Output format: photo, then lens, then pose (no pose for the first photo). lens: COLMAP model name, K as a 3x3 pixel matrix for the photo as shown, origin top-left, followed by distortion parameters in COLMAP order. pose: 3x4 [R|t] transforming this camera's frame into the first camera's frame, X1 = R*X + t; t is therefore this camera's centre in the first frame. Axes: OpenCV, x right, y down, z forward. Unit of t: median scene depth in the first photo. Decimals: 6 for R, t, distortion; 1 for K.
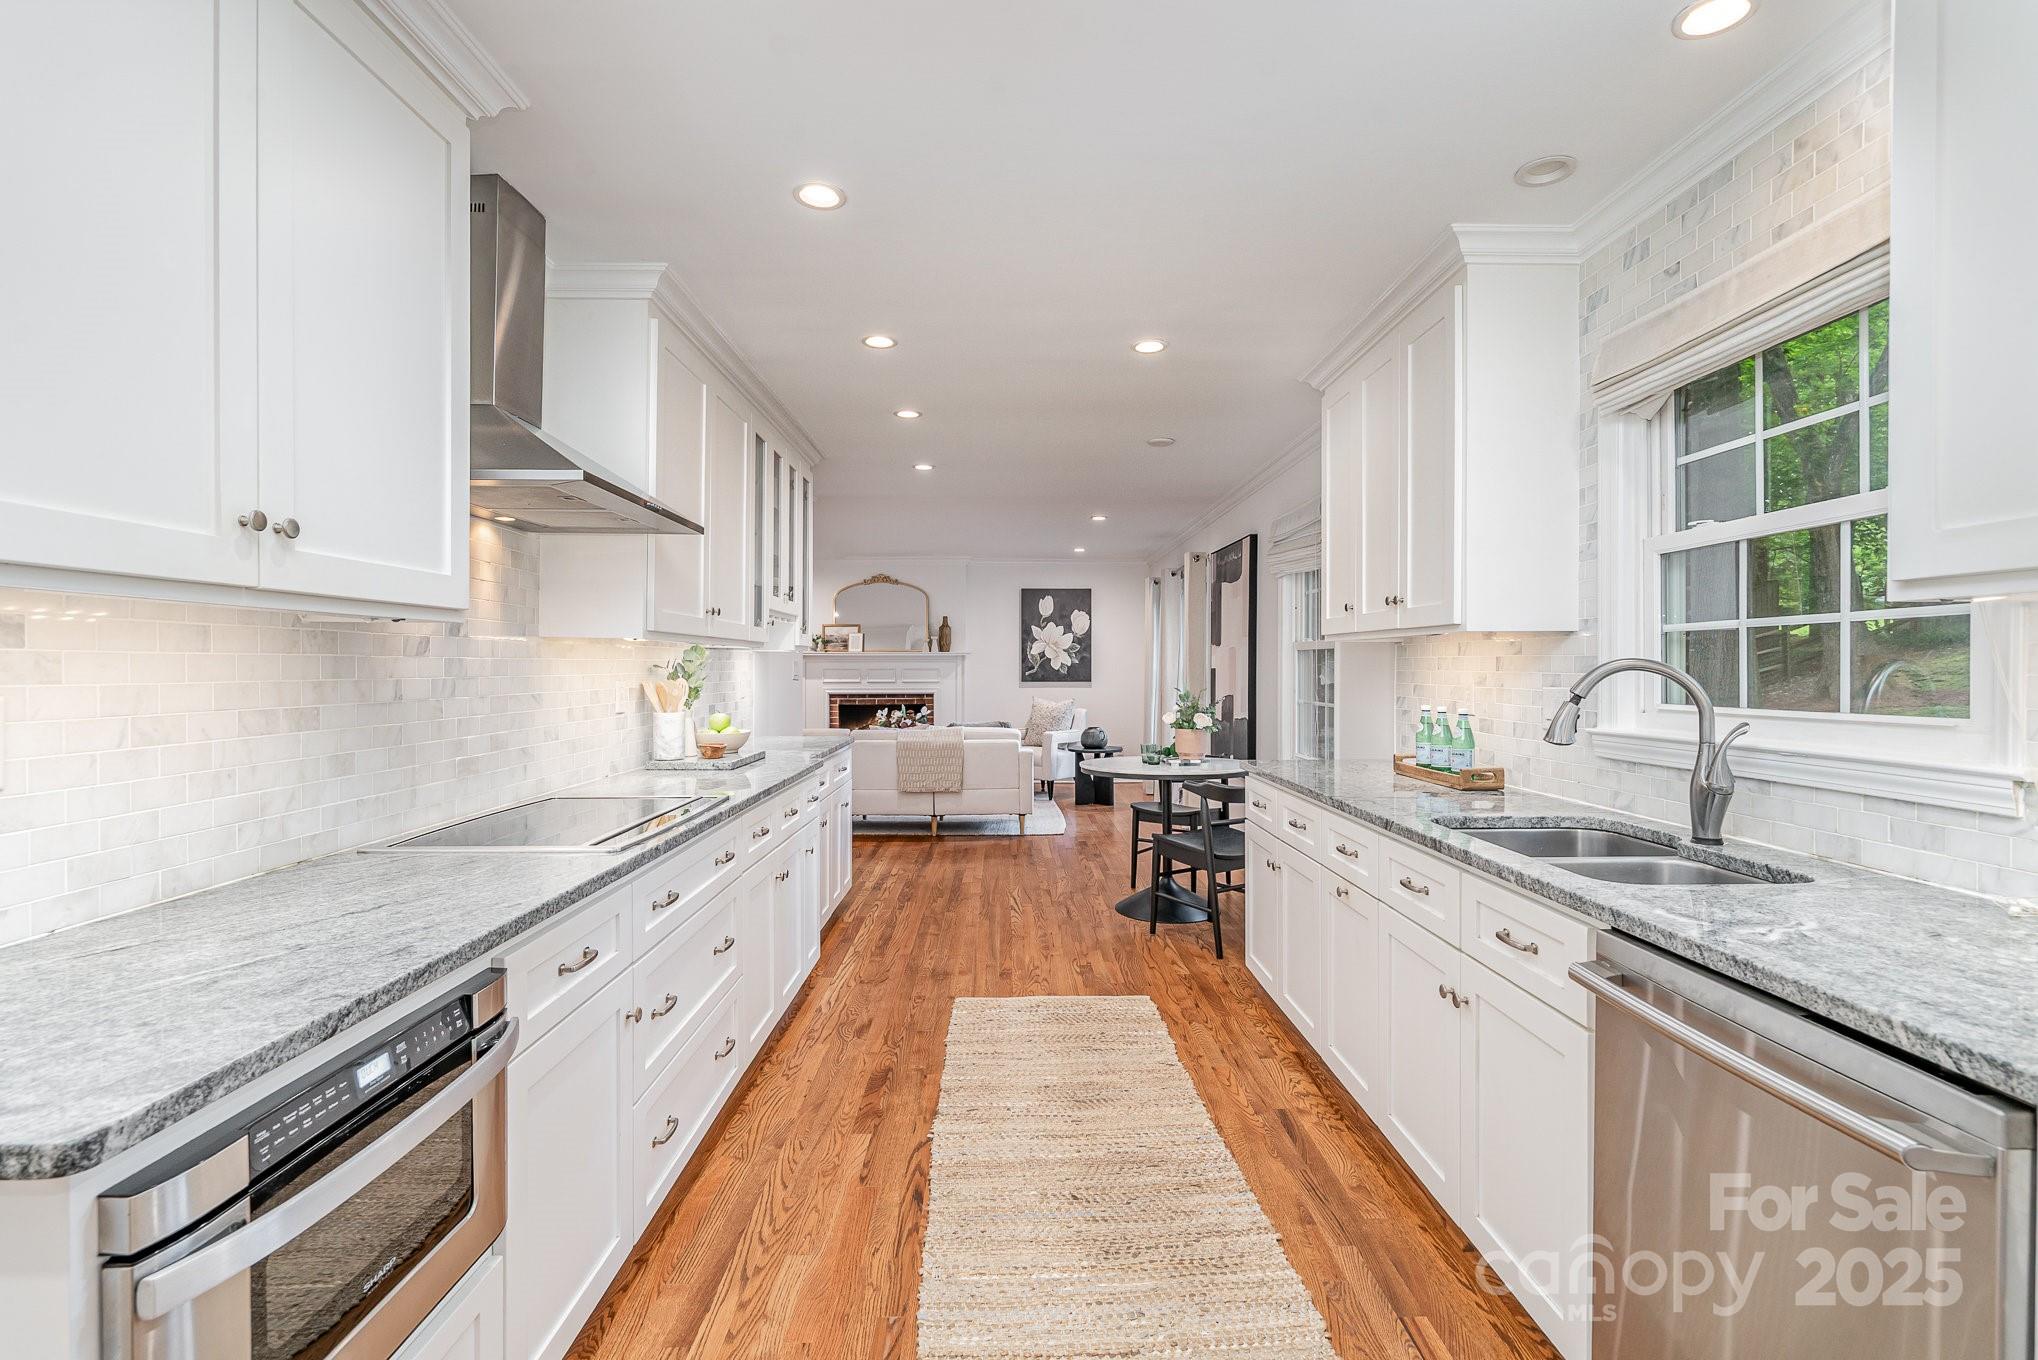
lens RADIAL K [[918.5, 0, 1021.5], [0, 918.5, 682.8], [0, 0, 1]] dist [-0.001606, 0.001015]
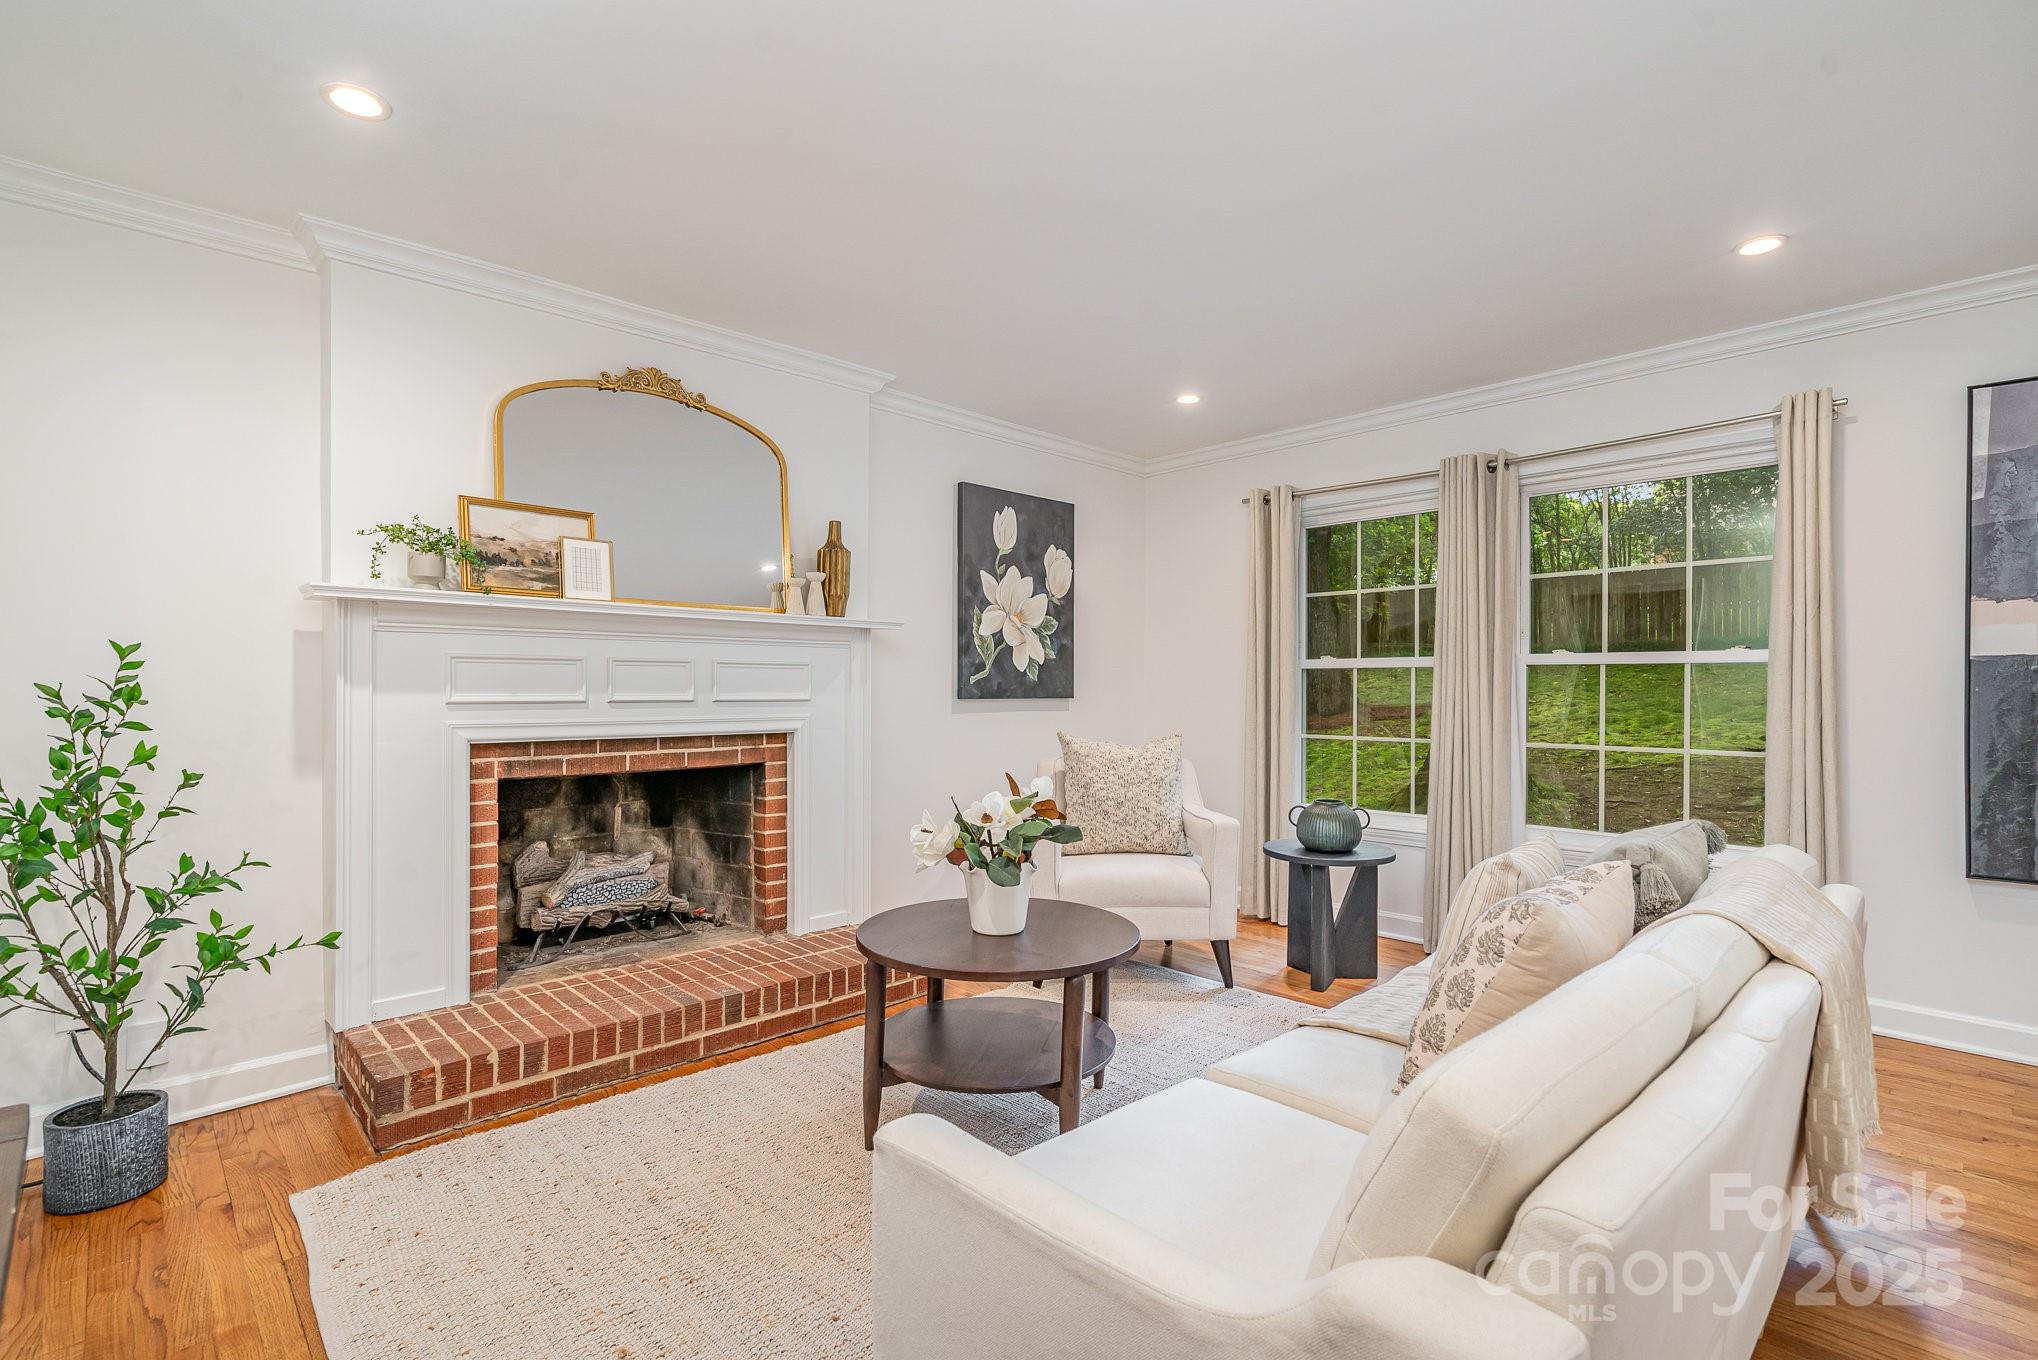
lens RADIAL K [[946.0, 0, 1019.0], [0, 946.0, 680.0], [0, 0, 1]] dist [-0.001008, 0.000237]
pose [[0.735351, 0.009764, 0.677617, -0.284211], [0.008921, 0.999670, -0.024086, 0.001126], [-0.677628, 0.023757, 0.735021, 0.668221]]
